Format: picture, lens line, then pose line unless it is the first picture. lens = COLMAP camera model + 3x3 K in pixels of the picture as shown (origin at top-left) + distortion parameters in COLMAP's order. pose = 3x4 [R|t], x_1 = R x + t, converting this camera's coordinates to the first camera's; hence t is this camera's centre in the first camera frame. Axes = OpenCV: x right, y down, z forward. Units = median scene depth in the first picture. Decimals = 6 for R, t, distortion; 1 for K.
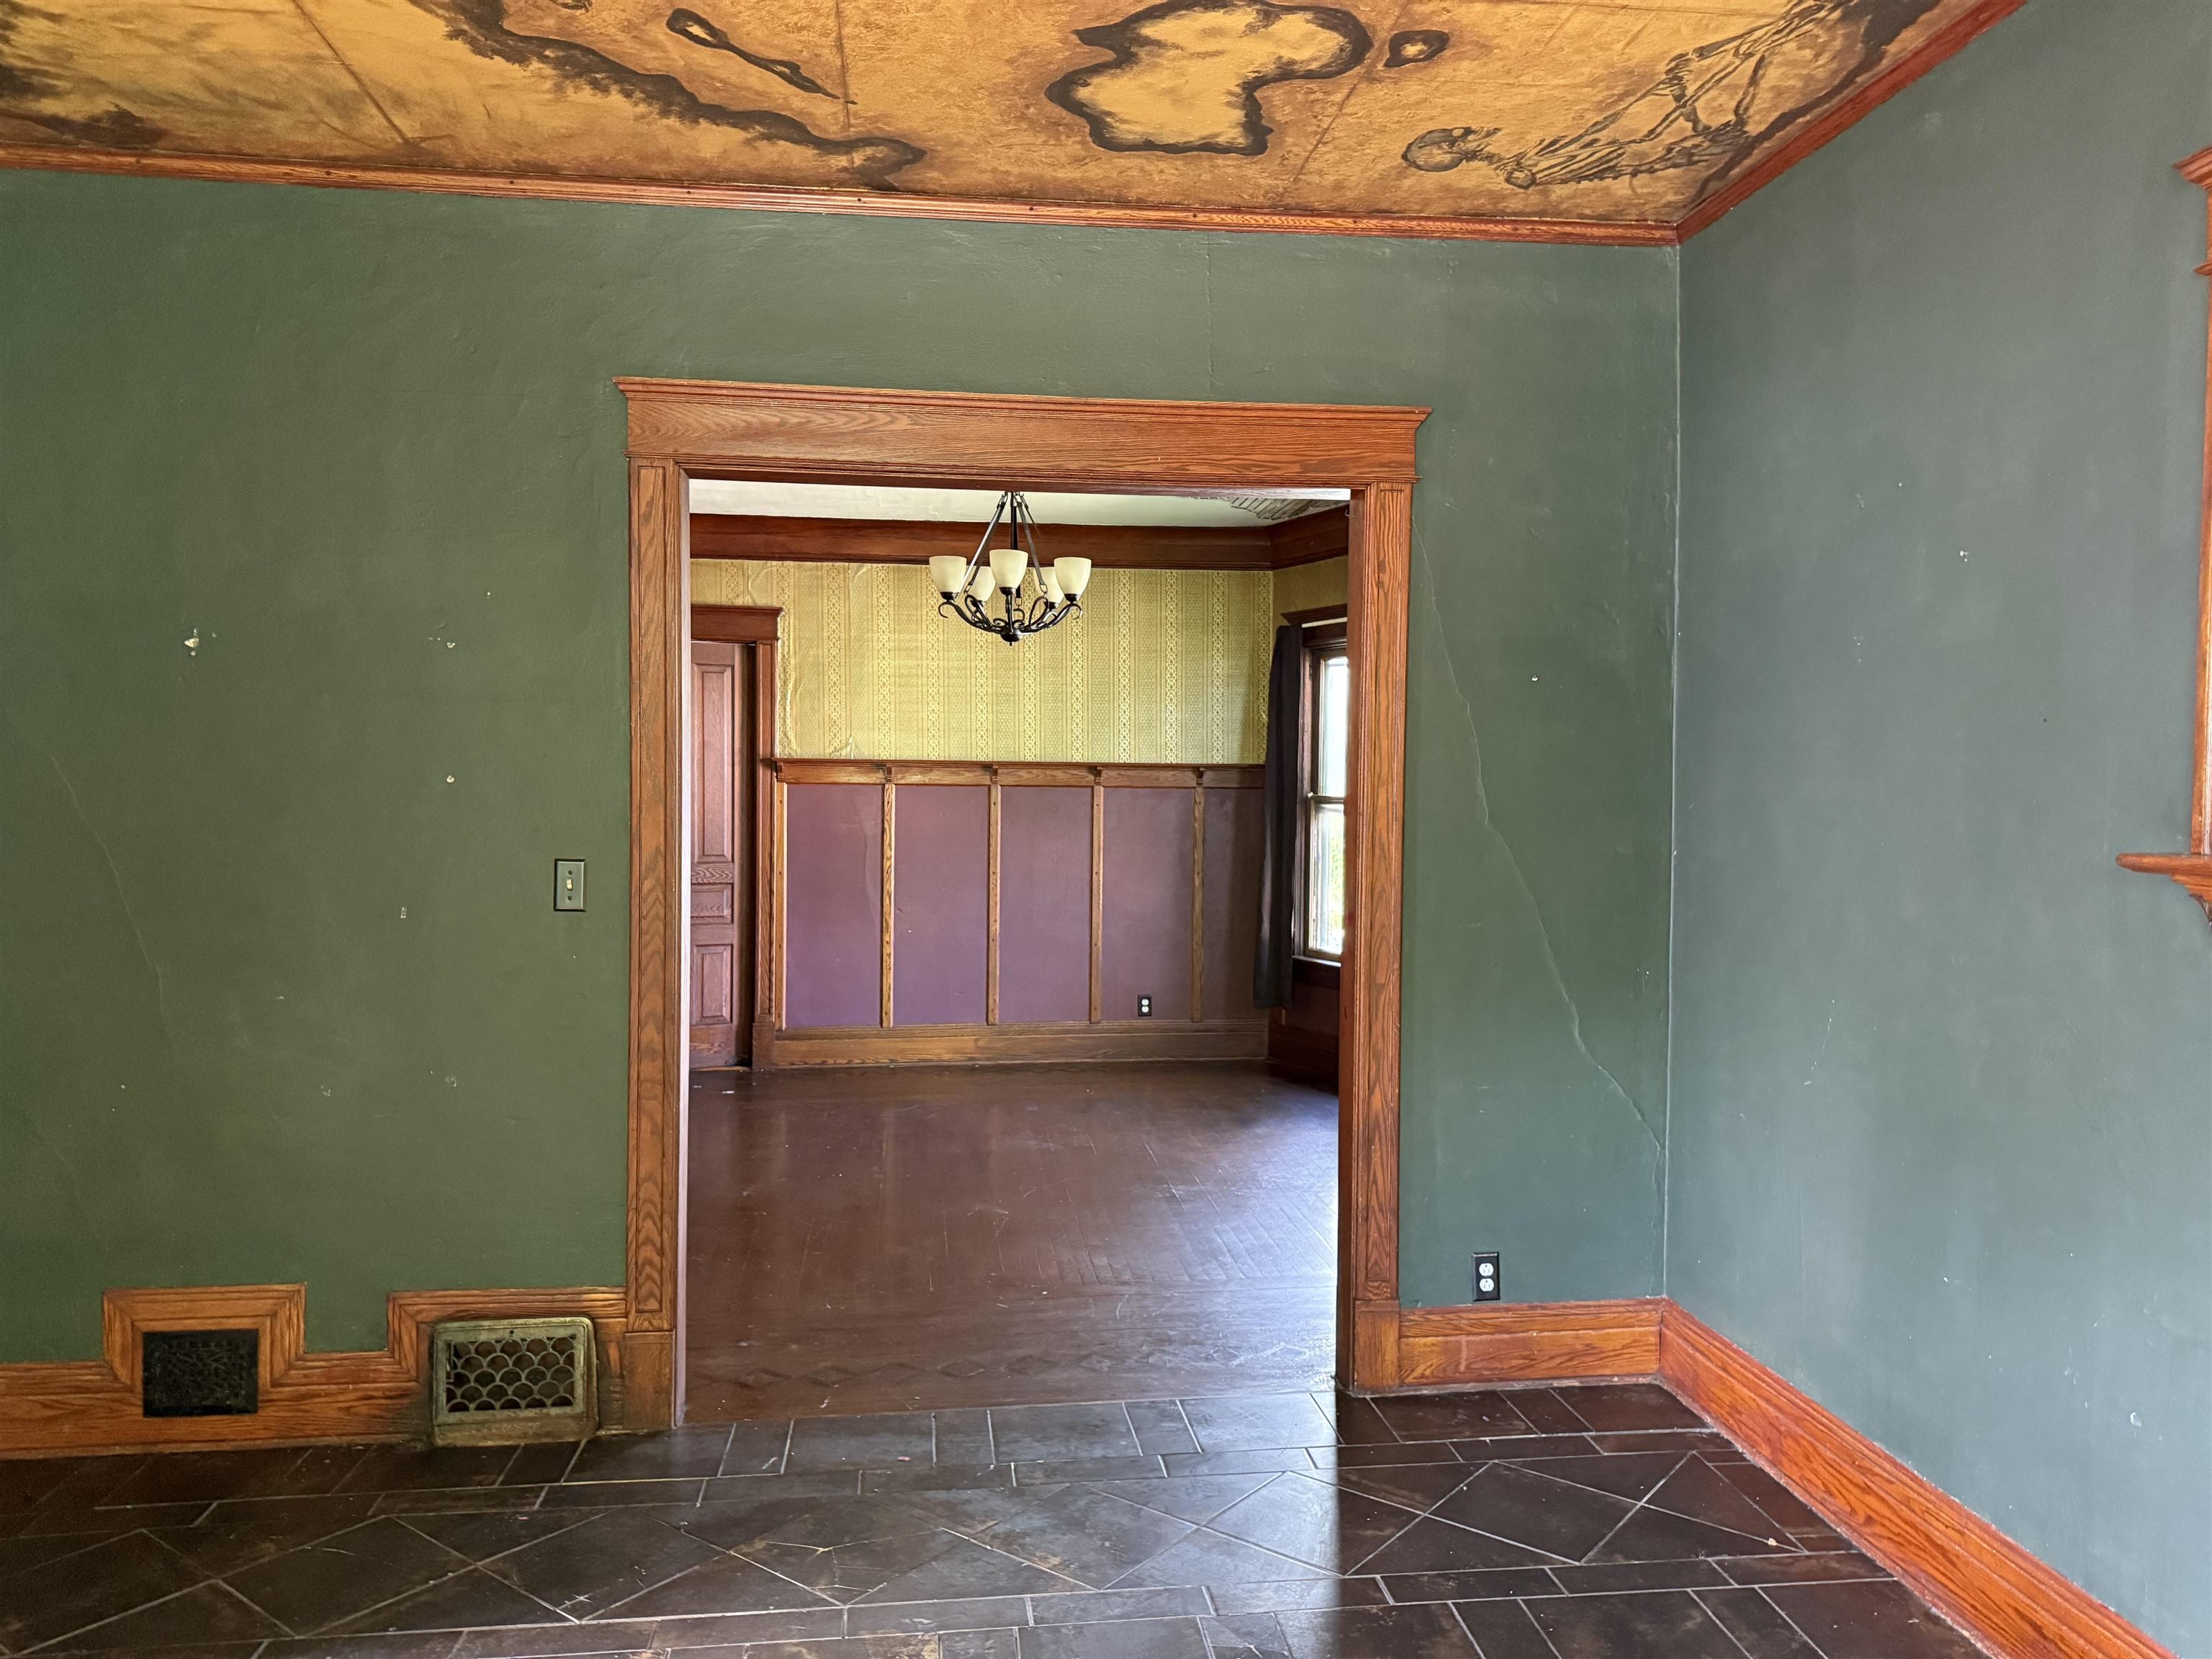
lens RADIAL K [[1577.8, 0, 1127.9], [0, 1577.8, 823.1], [0, 0, 1]] dist [0.018672, -0.009679]
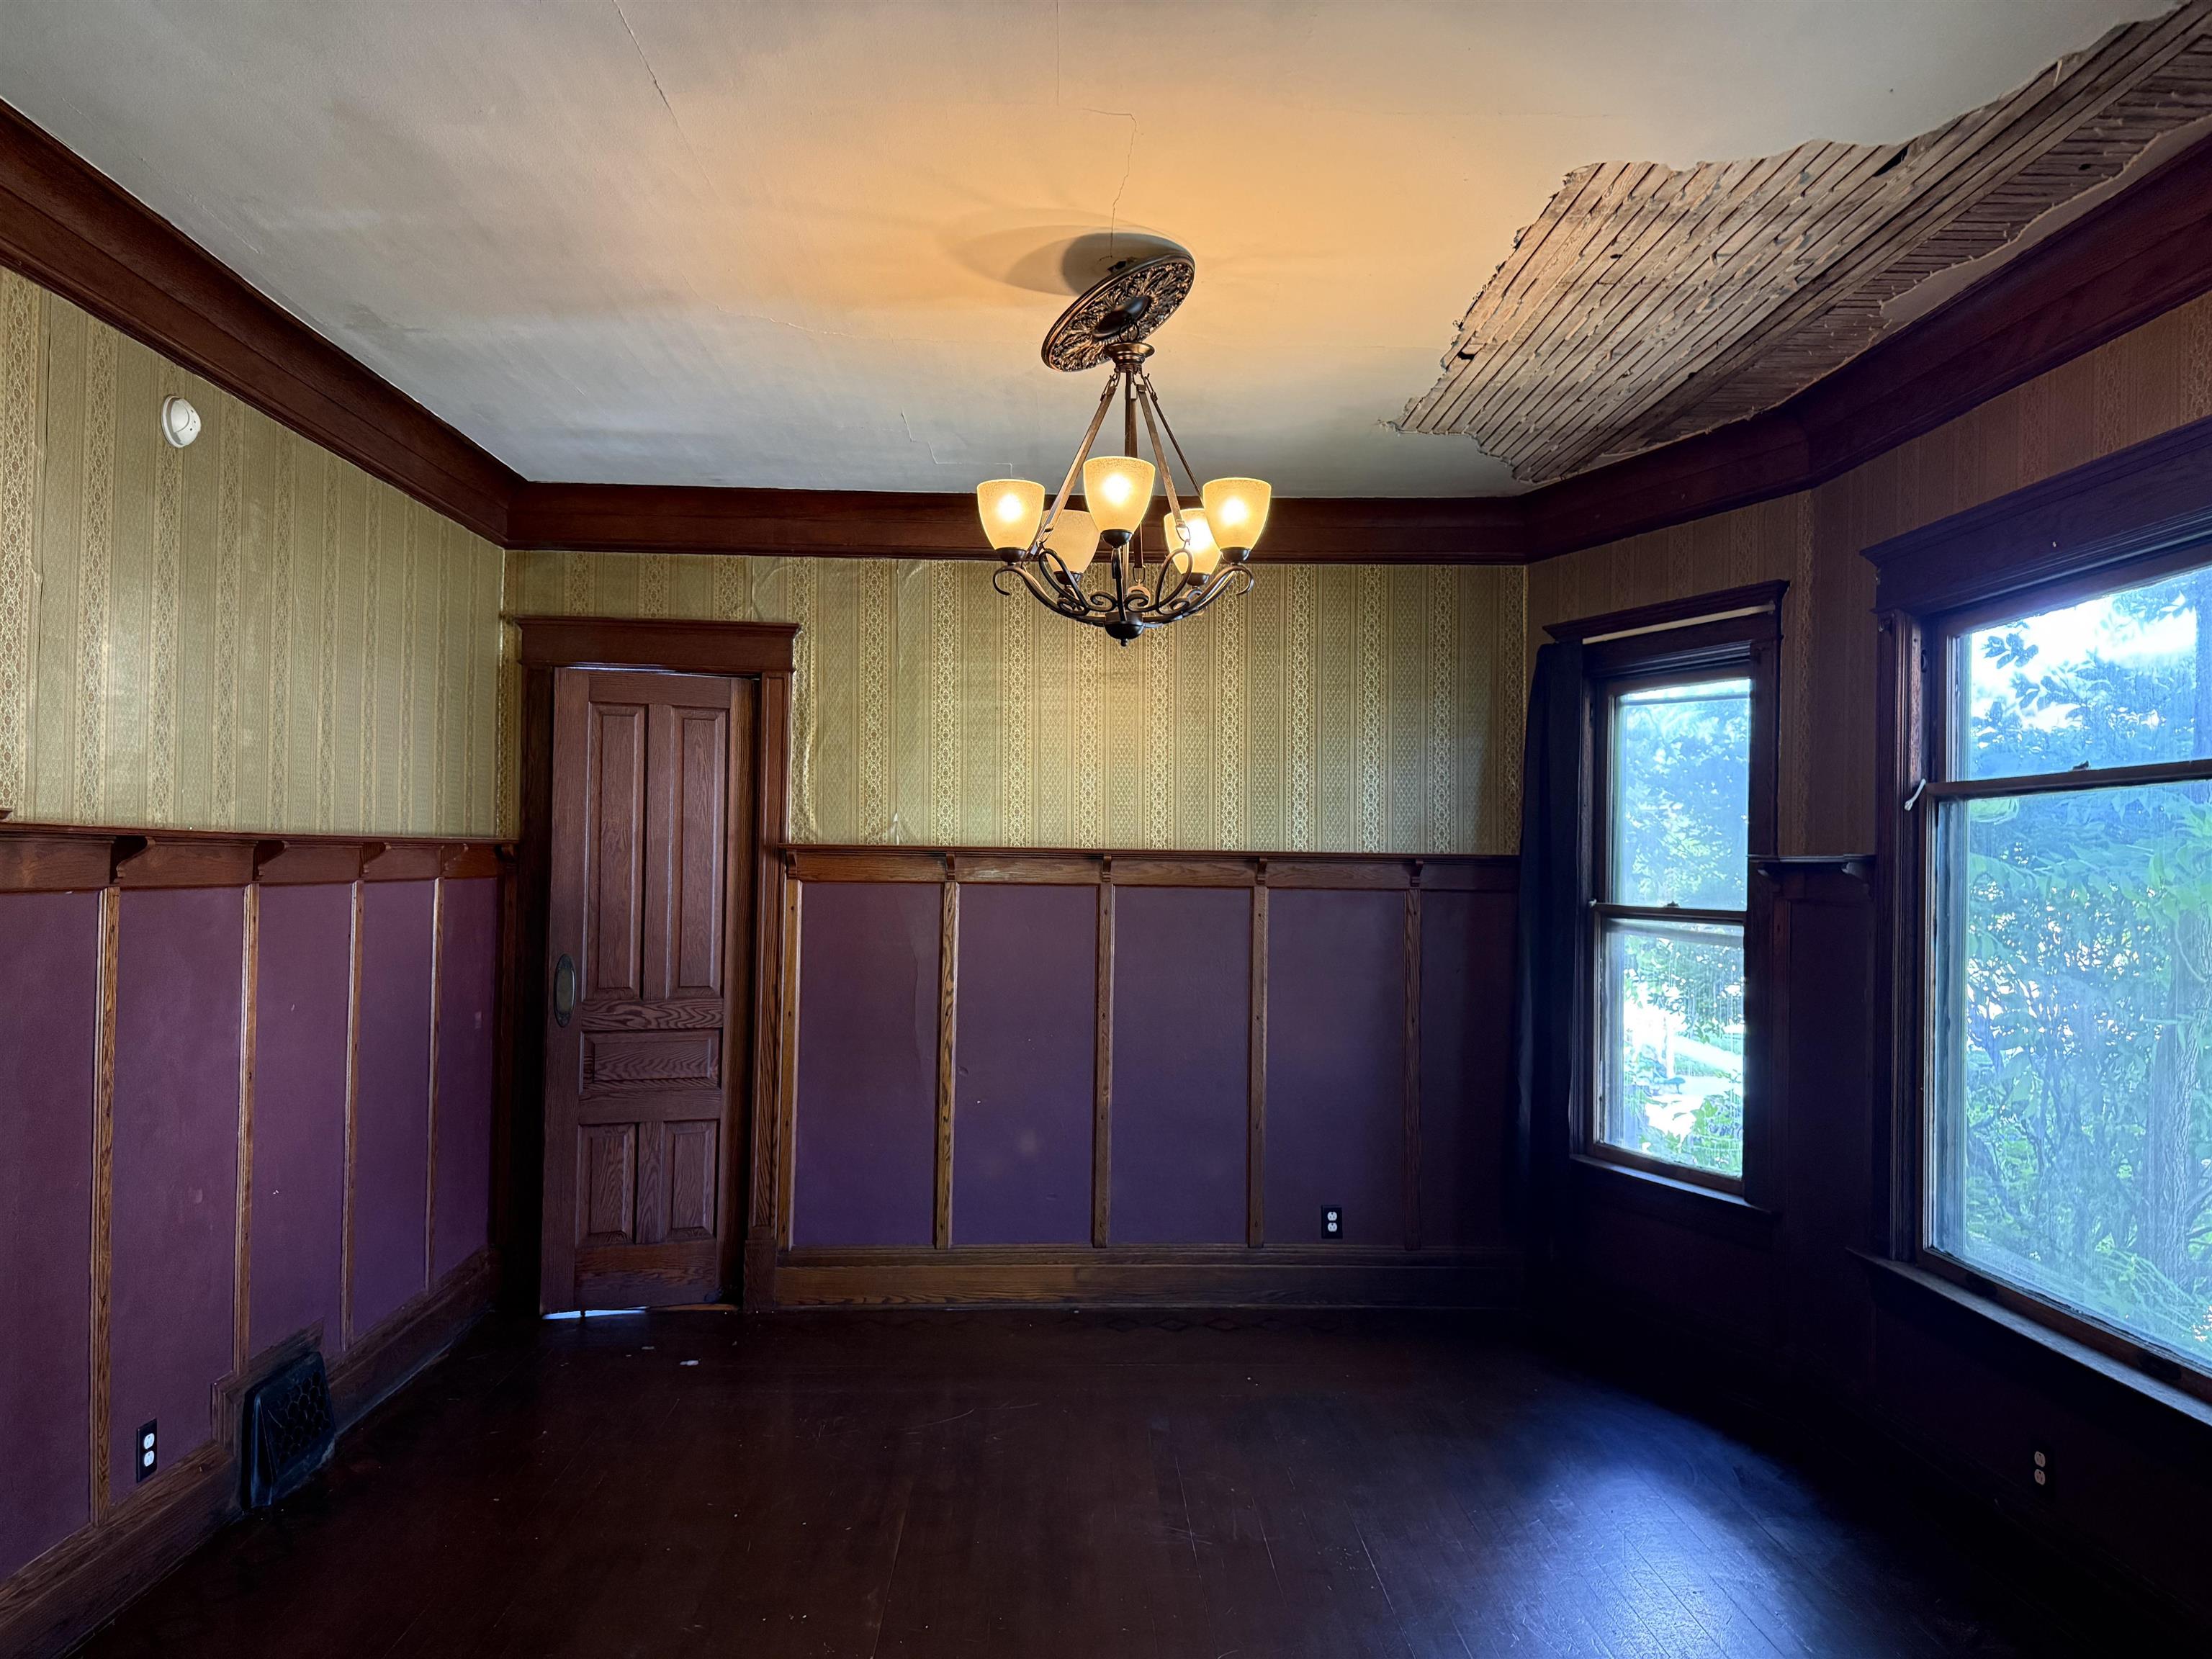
lens RADIAL K [[1577.8, 0, 1110.3], [0, 1577.8, 838.4], [0, 0, 1]] dist [0.018672, -0.009679]
pose [[0.995511, 0.003034, -0.094602, -0.019648], [-0.006556, 0.999296, -0.036943, -0.019184], [0.094423, 0.037397, 0.994830, 0.335562]]
